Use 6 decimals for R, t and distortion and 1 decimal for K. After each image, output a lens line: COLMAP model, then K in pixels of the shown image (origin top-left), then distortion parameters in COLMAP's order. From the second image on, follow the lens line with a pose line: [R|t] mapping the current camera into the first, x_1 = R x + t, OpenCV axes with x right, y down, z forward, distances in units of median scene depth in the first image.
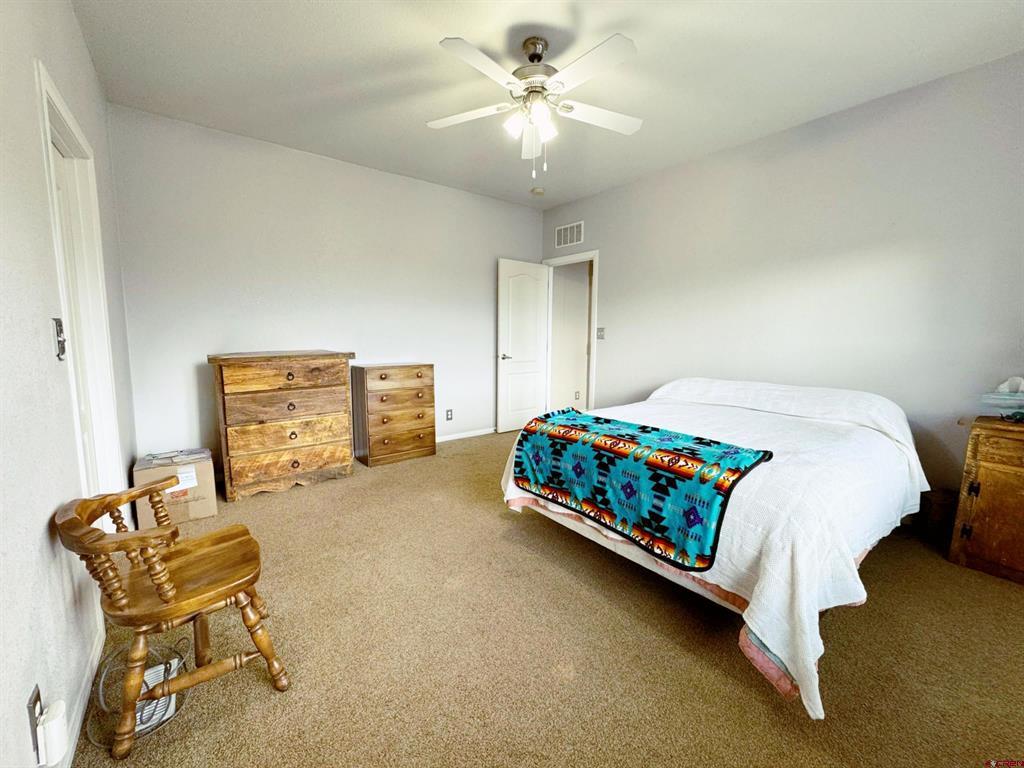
lens RADIAL K [[409.9, 0, 512.1], [0, 409.9, 383.5], [0, 0, 1]] dist [-0.001836, 0.000228]
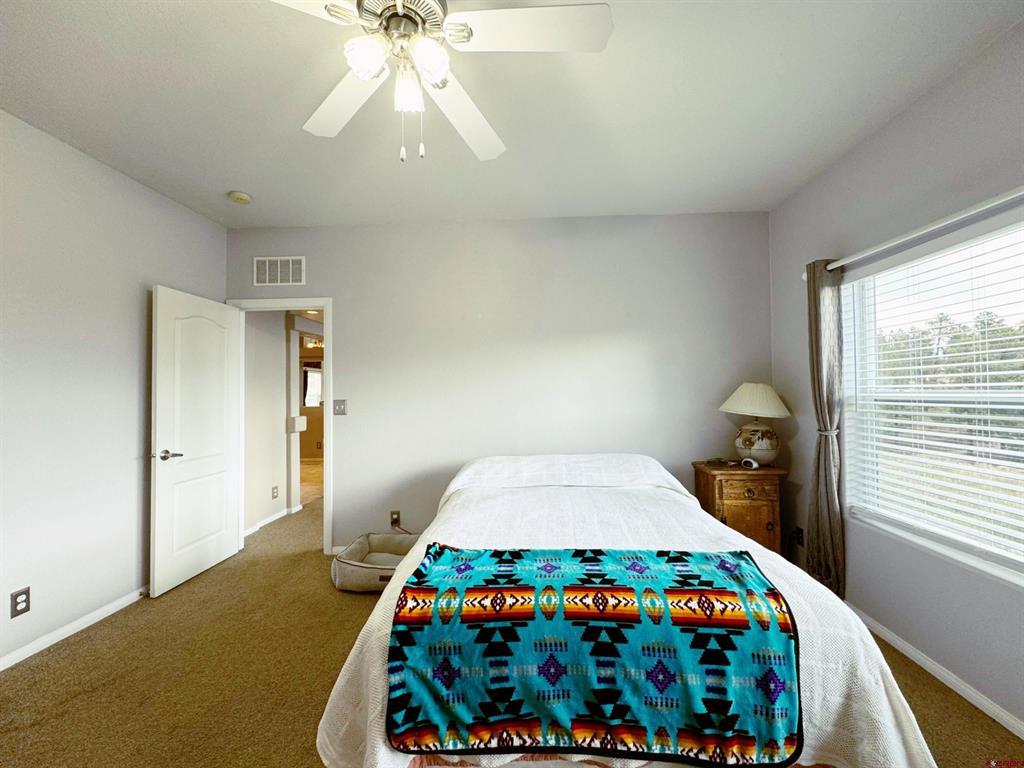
lens RADIAL K [[409.9, 0, 512.1], [0, 409.9, 383.5], [0, 0, 1]] dist [-0.001836, 0.000228]
pose [[0.659354, -0.000715, 0.751832, -0.284842], [0.108535, 0.989615, -0.094243, -0.127385], [-0.743957, 0.143740, 0.652585, 0.577695]]
